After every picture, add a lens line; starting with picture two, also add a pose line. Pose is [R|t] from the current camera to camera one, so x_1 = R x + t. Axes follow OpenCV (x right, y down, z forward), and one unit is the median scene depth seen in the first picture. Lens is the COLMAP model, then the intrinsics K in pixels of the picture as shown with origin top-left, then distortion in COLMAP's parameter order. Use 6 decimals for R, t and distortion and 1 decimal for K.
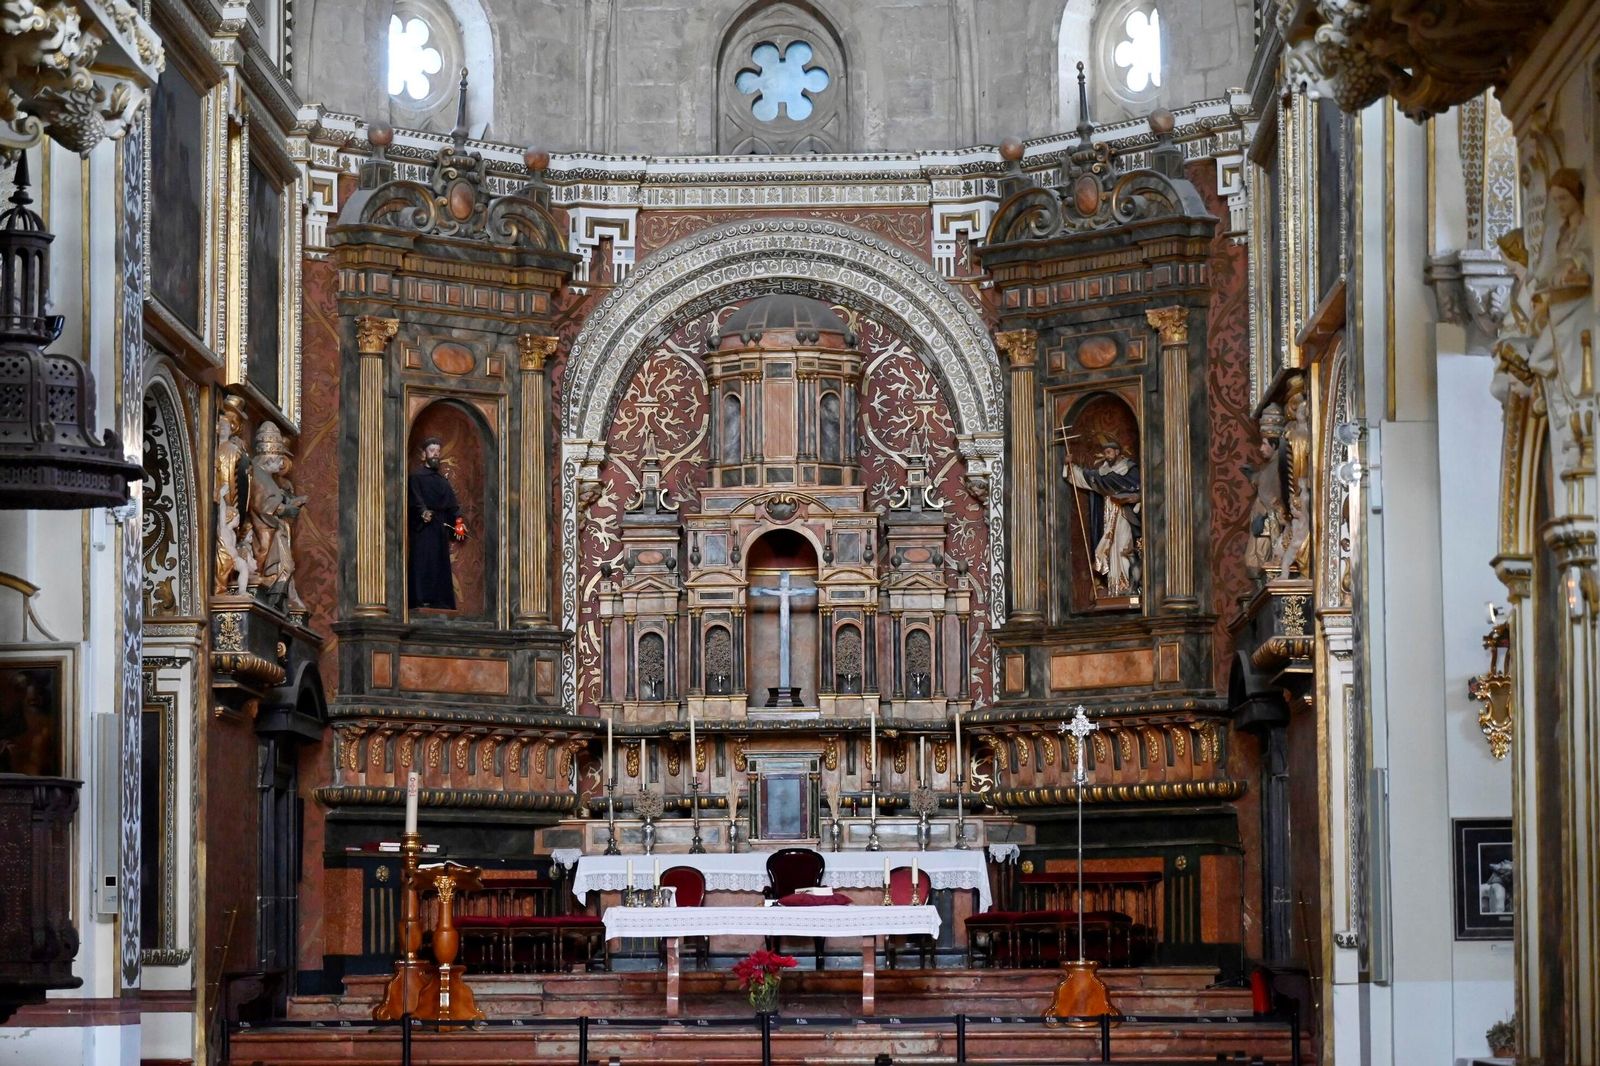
lens RADIAL K [[4413.8, 0, 794.2], [0, 4413.8, 534.8], [0, 0, 1]] dist [0.007987, 0.262523]
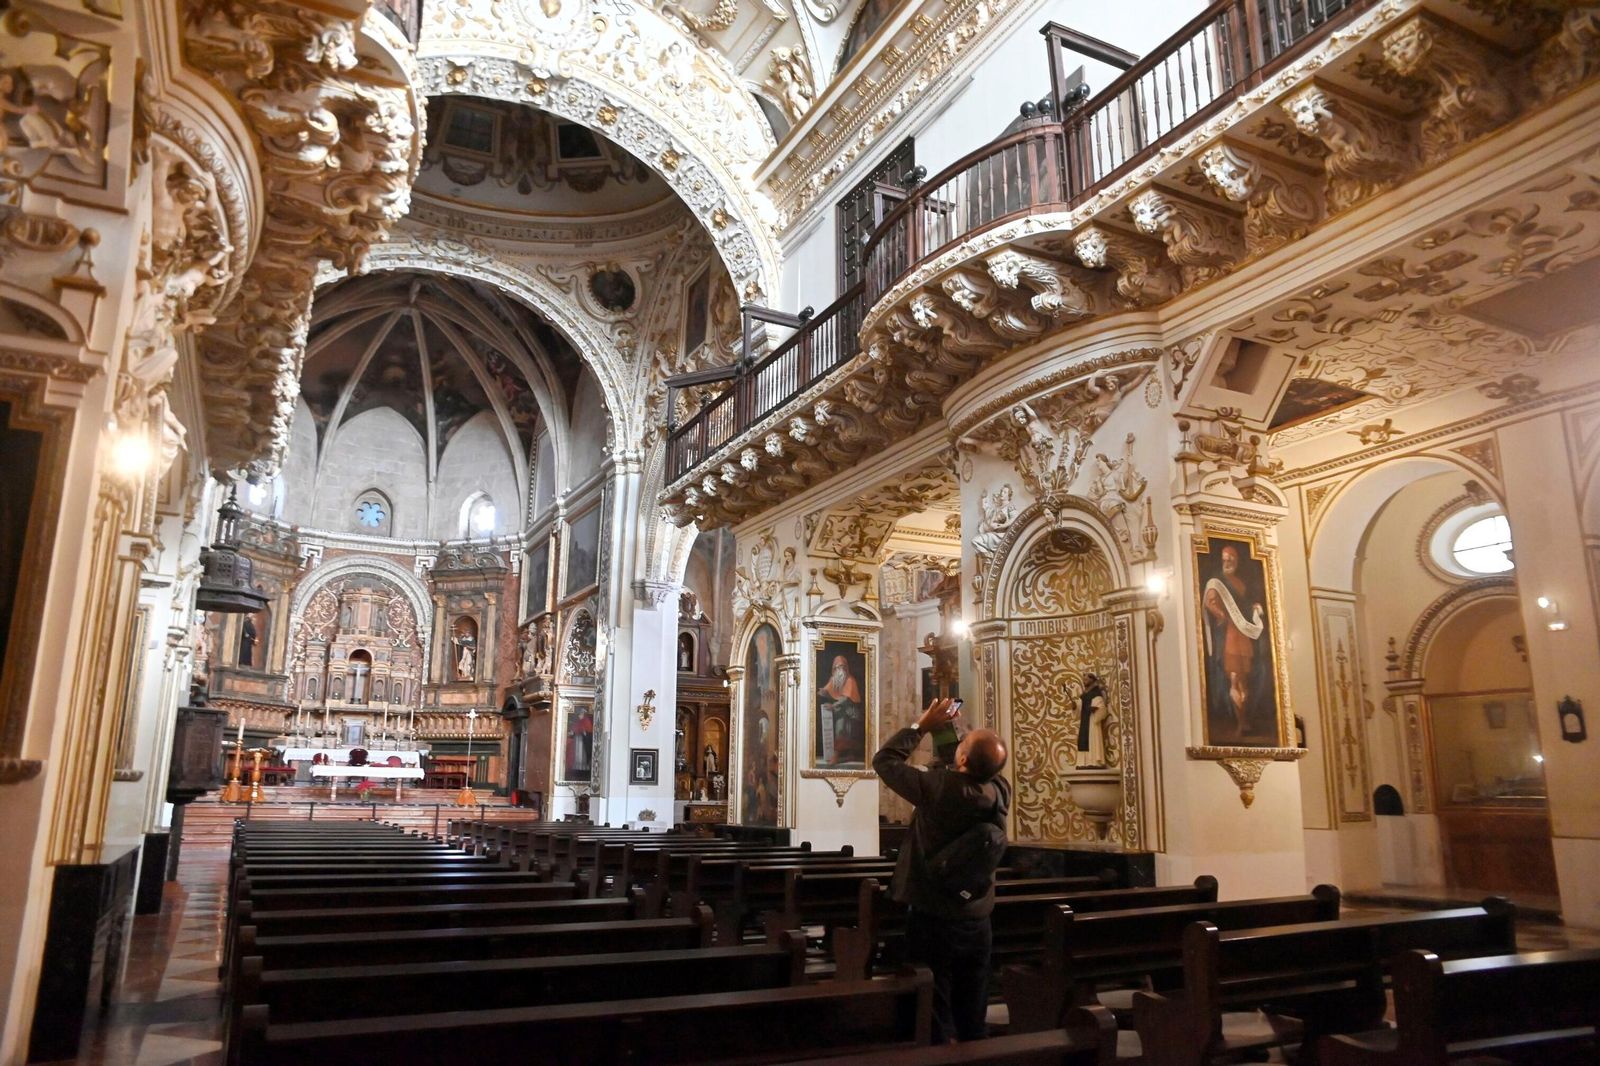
lens RADIAL K [[1101.8, 0, 799.9], [0, 1101.8, 526.4], [0, 0, 1]] dist [-0.117609, 0.098231]
pose [[0.877760, 0.124983, 0.462511, -0.100090], [-0.058867, 0.986194, -0.154778, 0.014010], [-0.475470, 0.108631, 0.872999, 0.143002]]
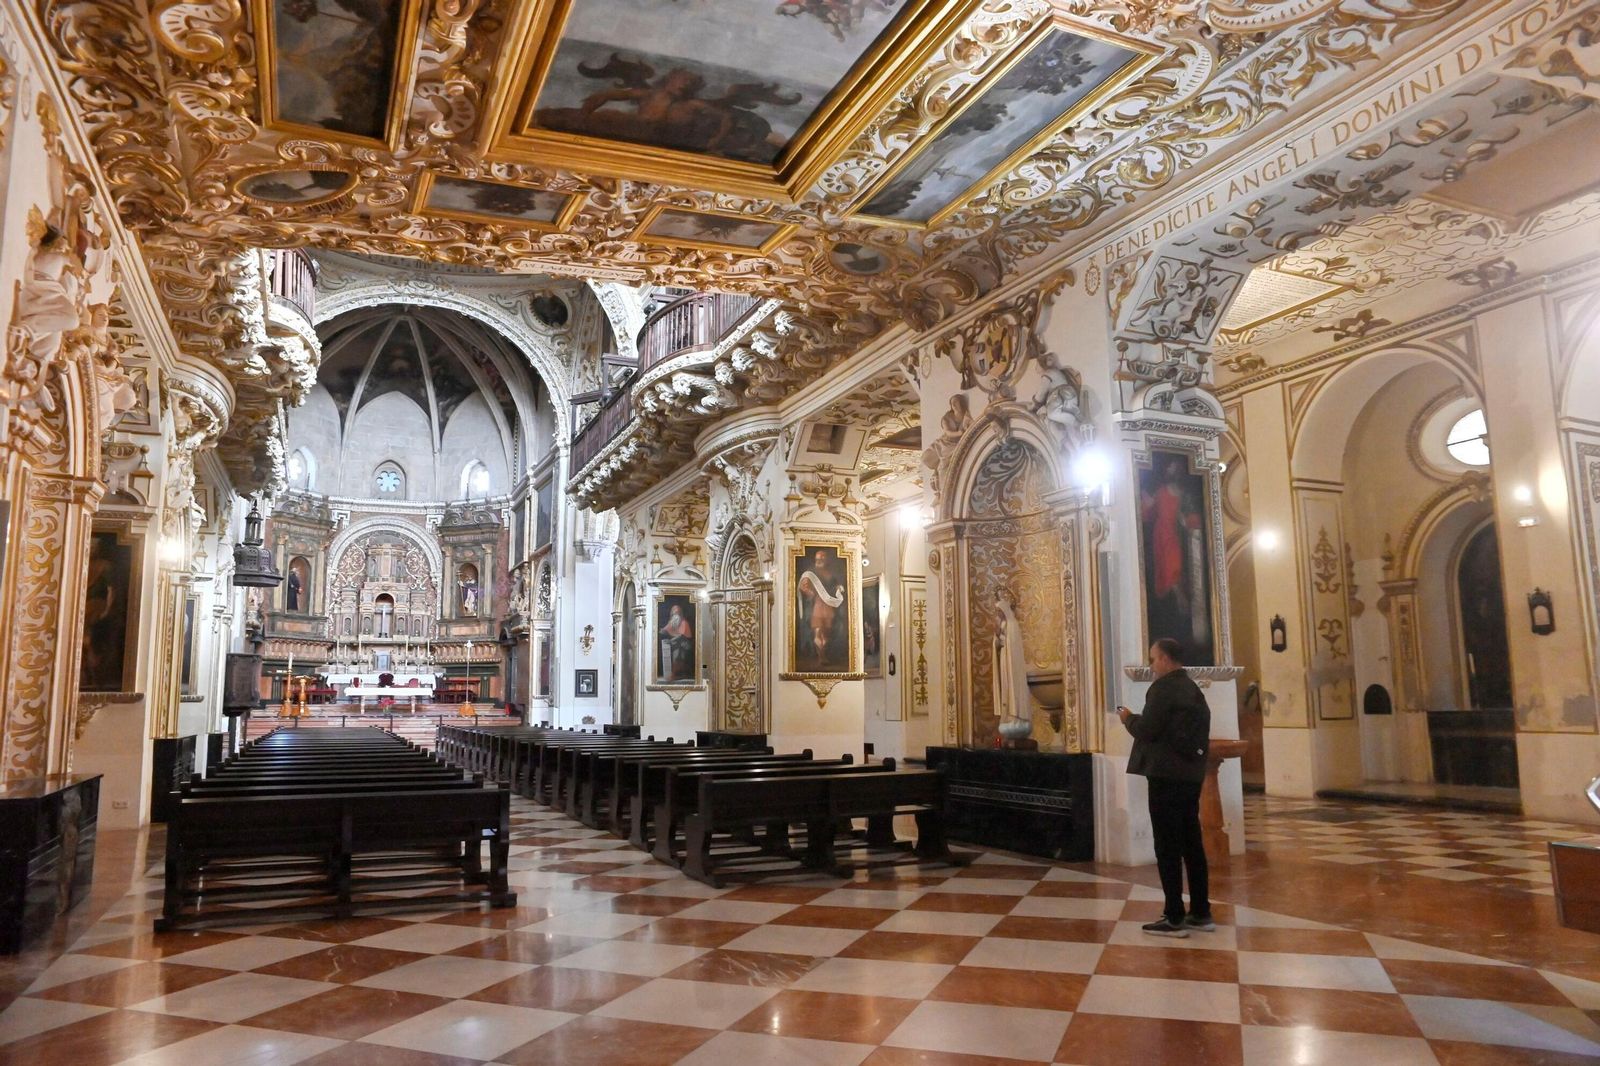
lens RADIAL K [[1104.2, 0, 802.0], [0, 1104.2, 530.6], [0, 0, 1]] dist [-0.117172, 0.098636]
pose [[0.905580, 0.060952, 0.419773, -0.078466], [-0.035849, 0.997079, -0.067441, -0.004998], [-0.422657, 0.046025, 0.905120, -0.055964]]
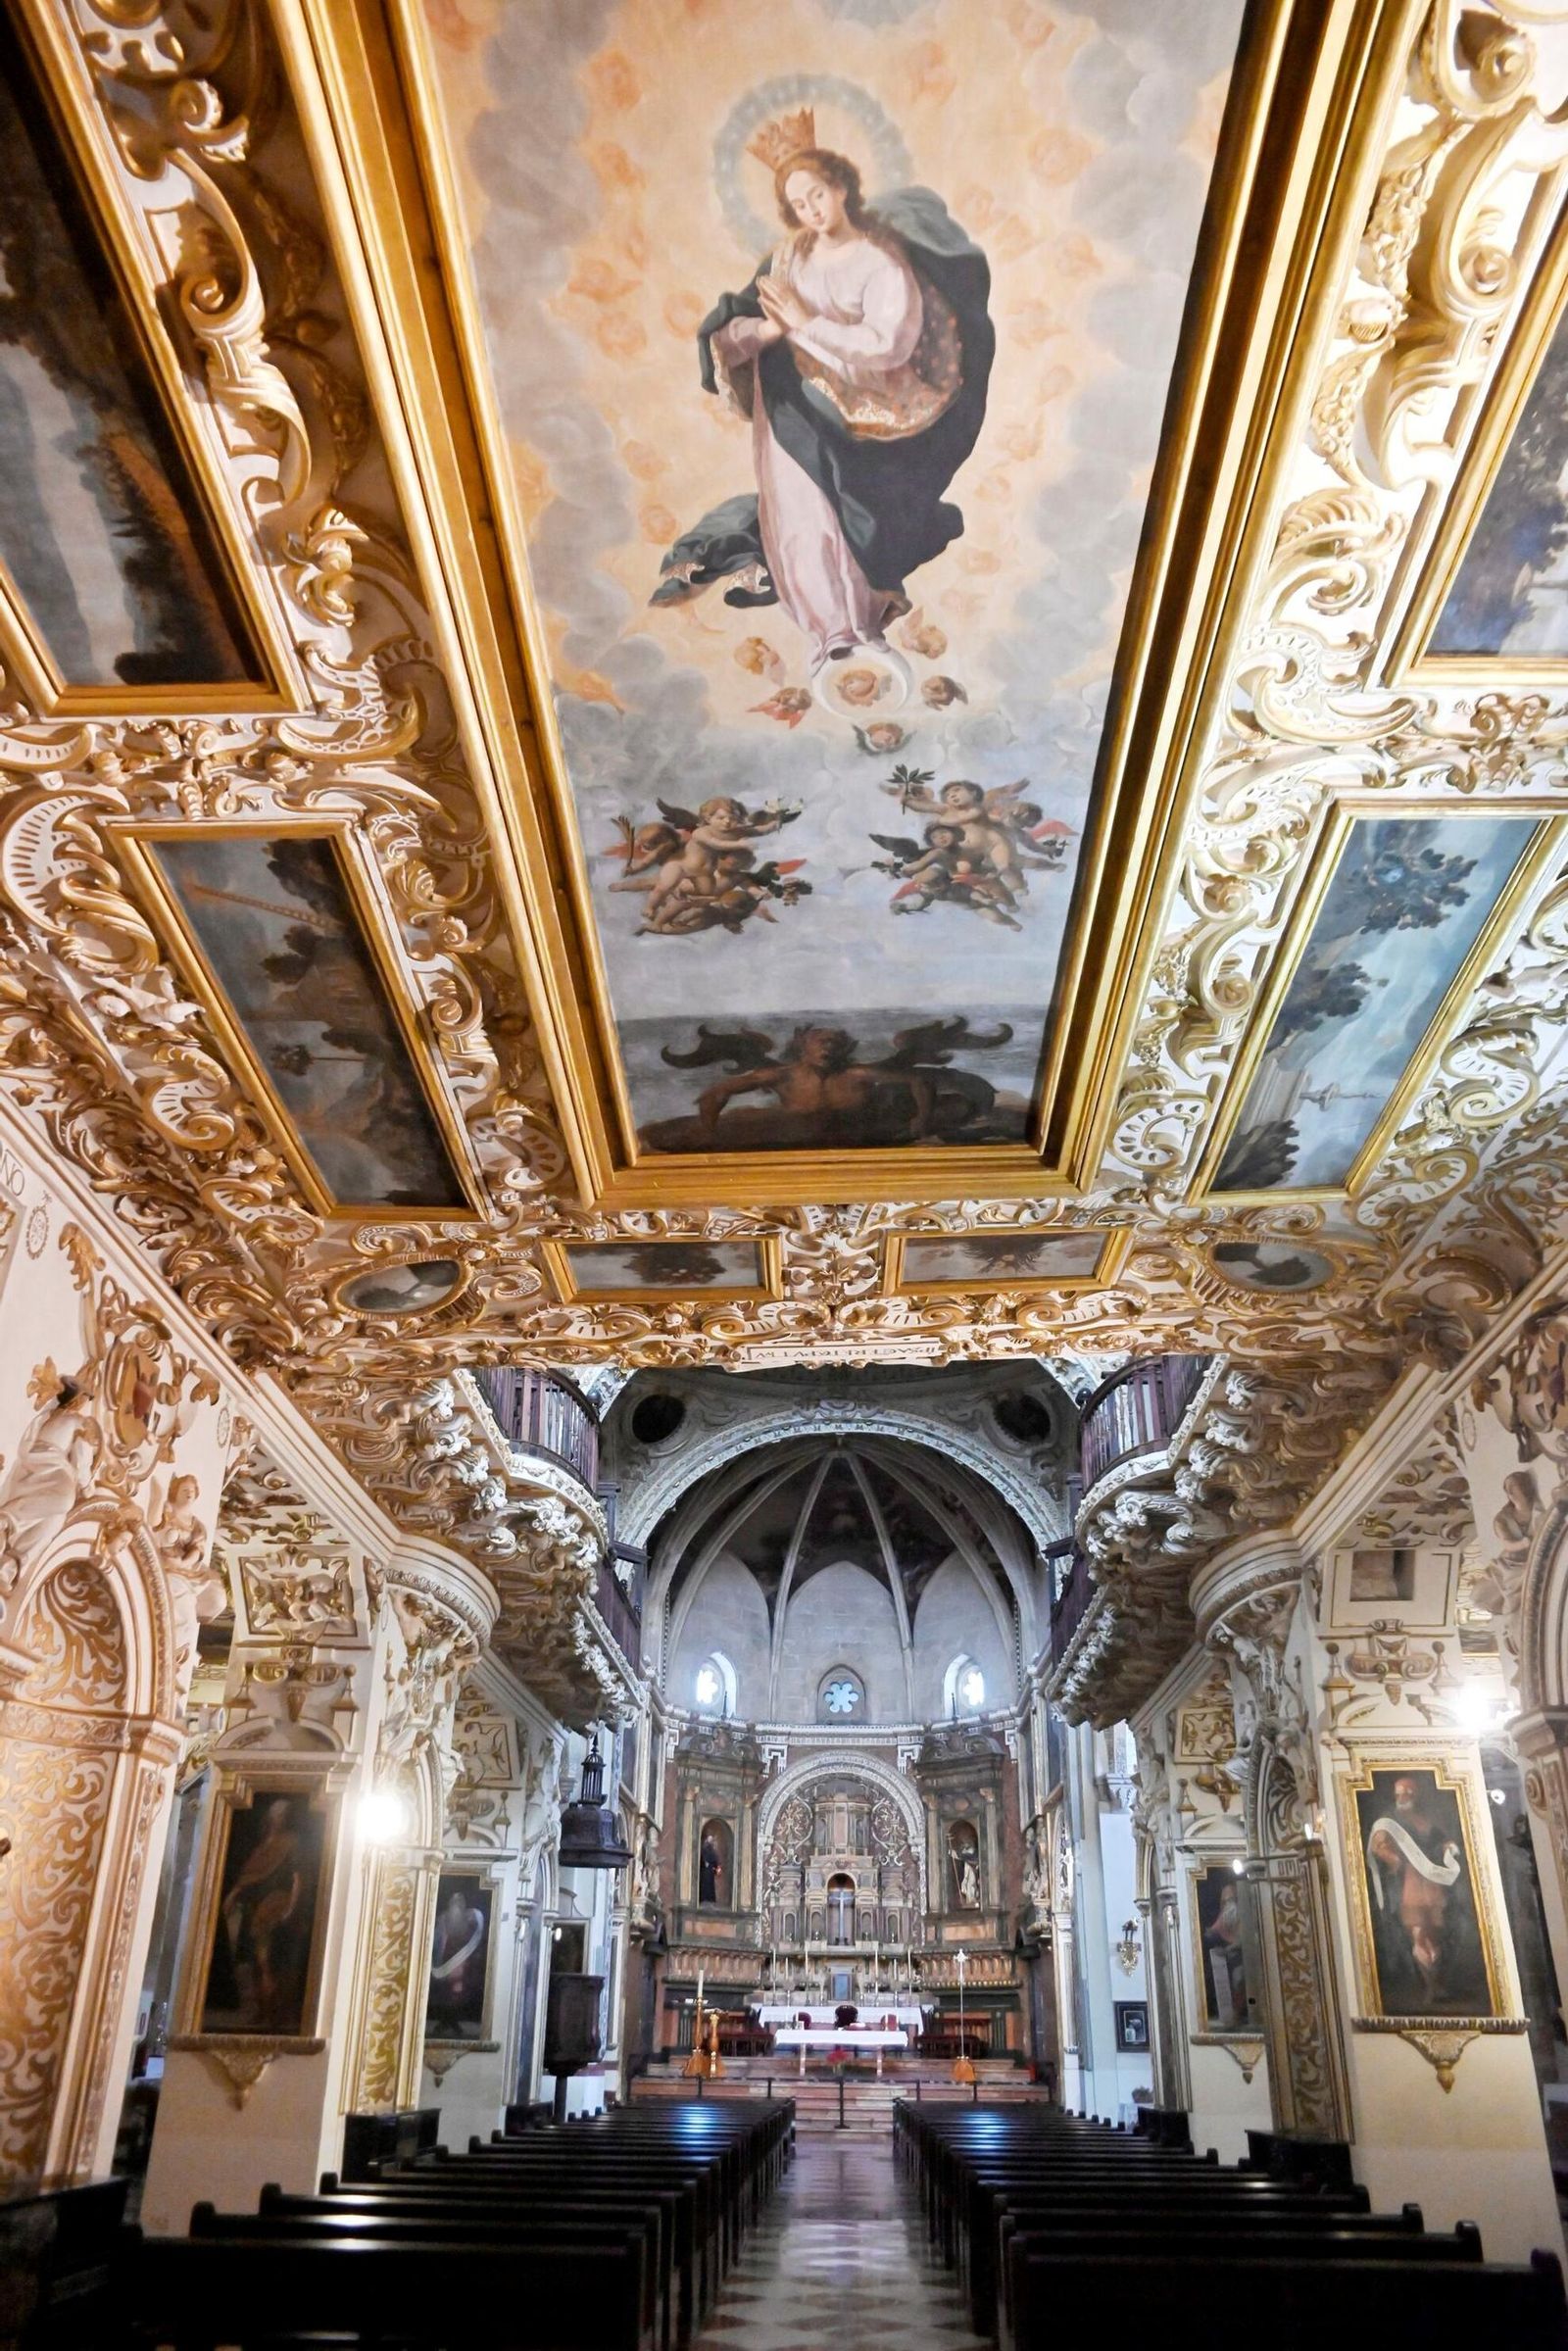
lens RADIAL K [[1645.0, 0, 773.6], [0, 1645.0, 1167.2], [0, 0, 1]] dist [-0.117884, 0.101404]
pose [[0.999591, 0.012747, -0.025591, -0.023915], [-0.021805, 0.918835, -0.394038, -0.008024], [0.018492, 0.394435, 0.918738, -0.047135]]
